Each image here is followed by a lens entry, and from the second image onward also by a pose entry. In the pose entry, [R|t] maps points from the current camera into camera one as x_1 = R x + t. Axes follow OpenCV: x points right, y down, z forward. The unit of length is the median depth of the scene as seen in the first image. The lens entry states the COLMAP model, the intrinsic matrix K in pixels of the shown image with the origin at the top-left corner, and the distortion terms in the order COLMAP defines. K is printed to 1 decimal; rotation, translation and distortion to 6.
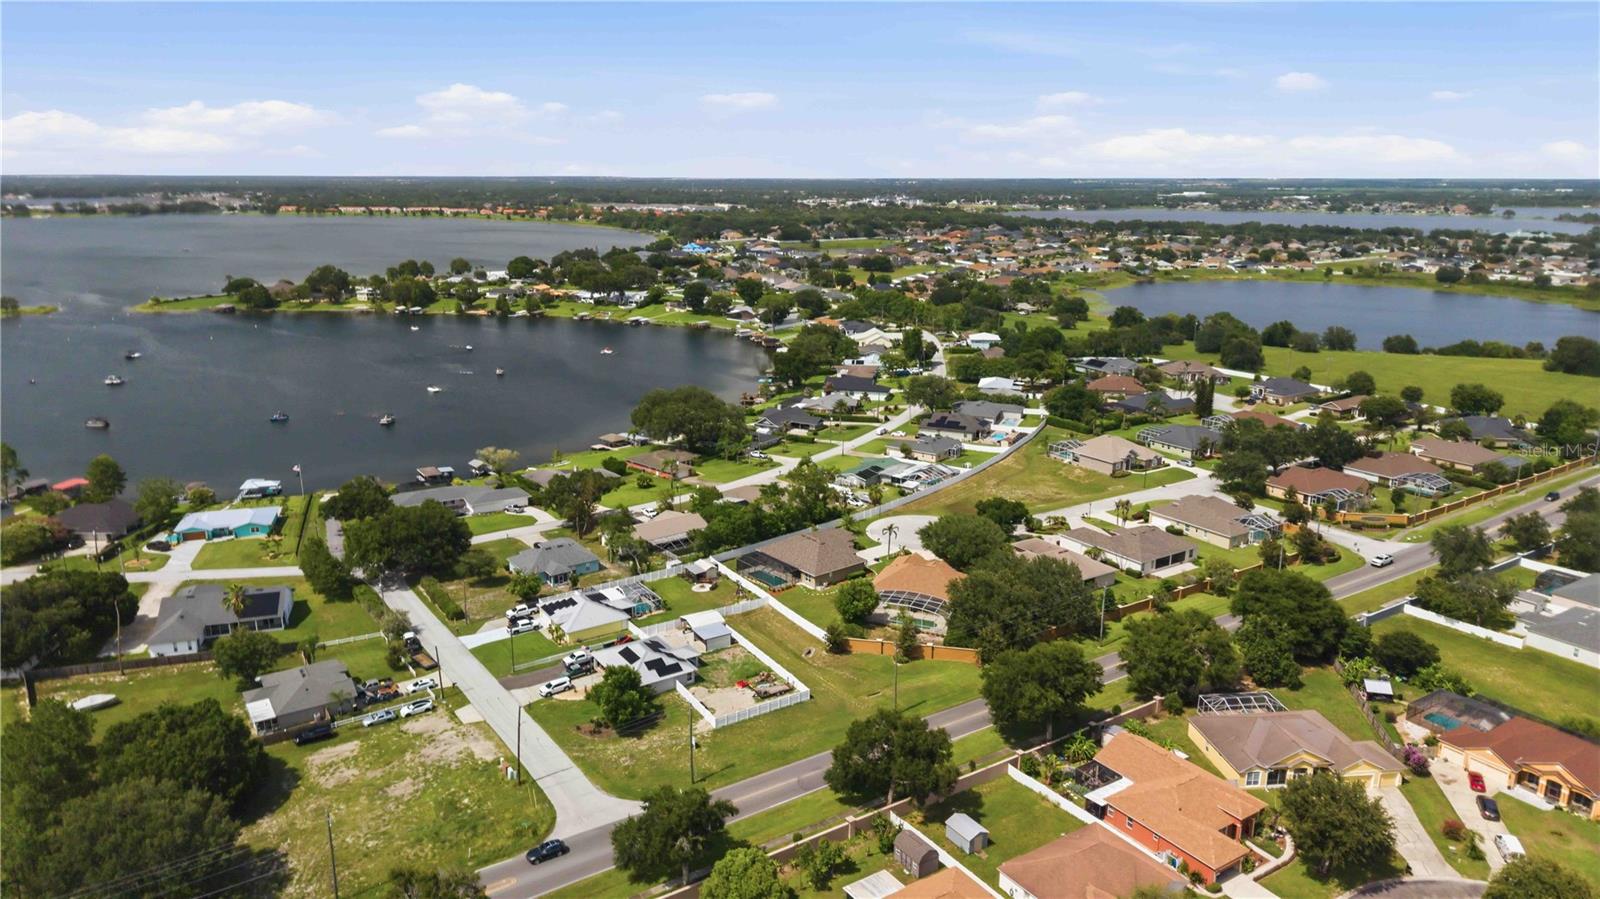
lens RADIAL K [[1077.6, 0, 800.0], [0, 1077.6, 449.5], [0, 0, 1]] dist [0.025350, -0.004036]
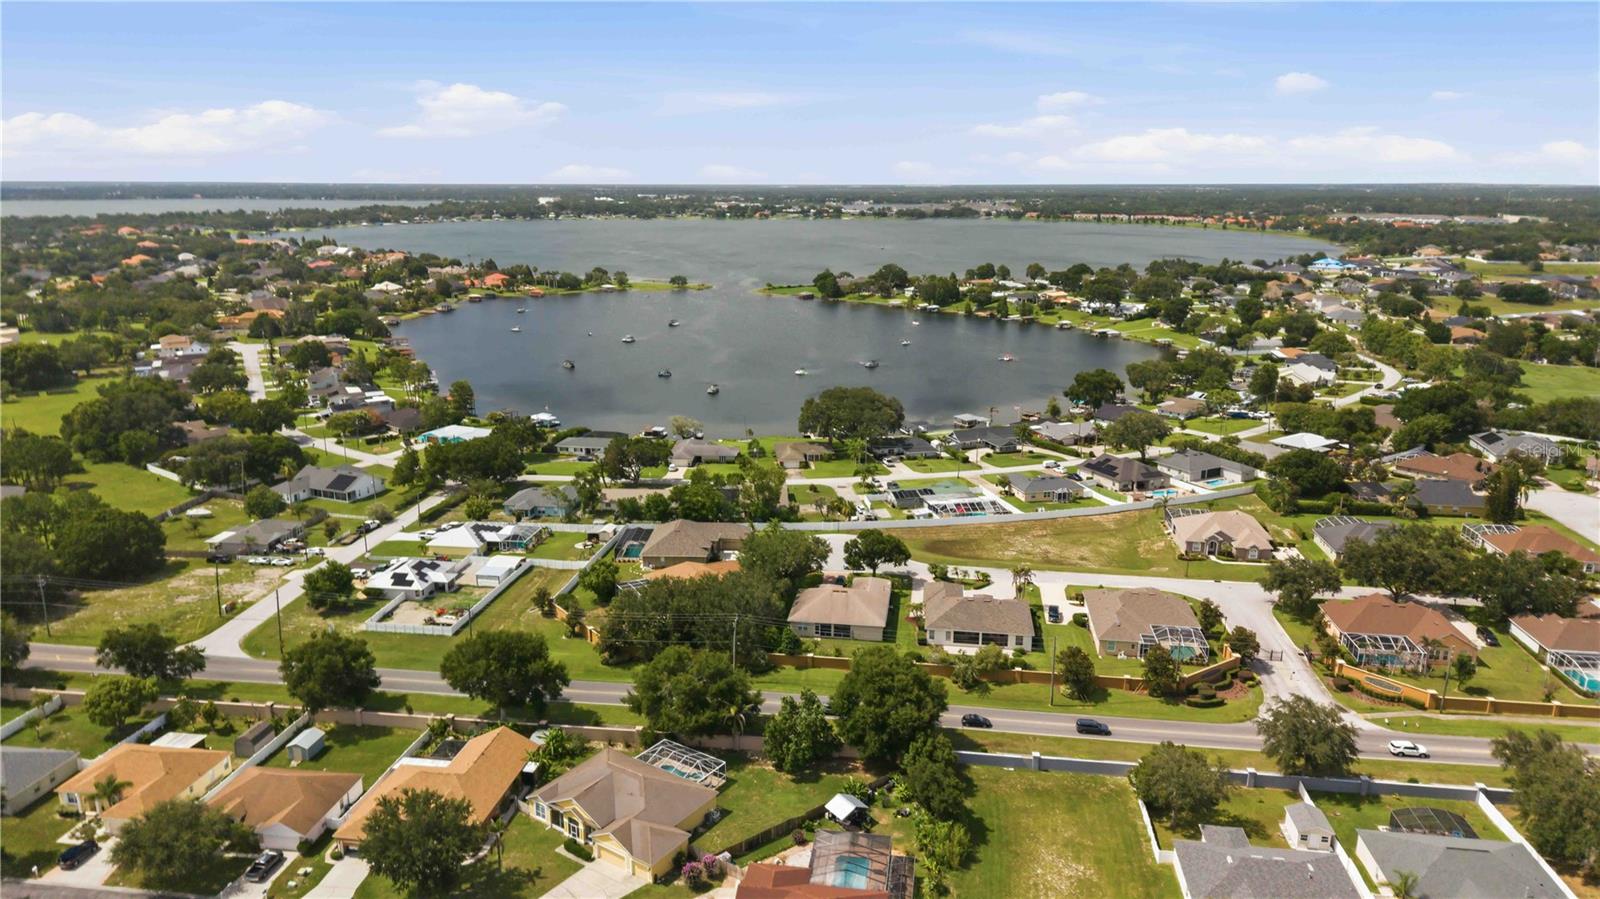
lens RADIAL K [[1077.6, 0, 800.0], [0, 1077.6, 449.5], [0, 0, 1]] dist [0.025350, -0.004036]
pose [[0.745585, 0.159427, -0.647059, 0.266195], [-0.164109, 0.984985, 0.053590, -0.022723], [0.645888, 0.066233, 0.760554, 0.093969]]
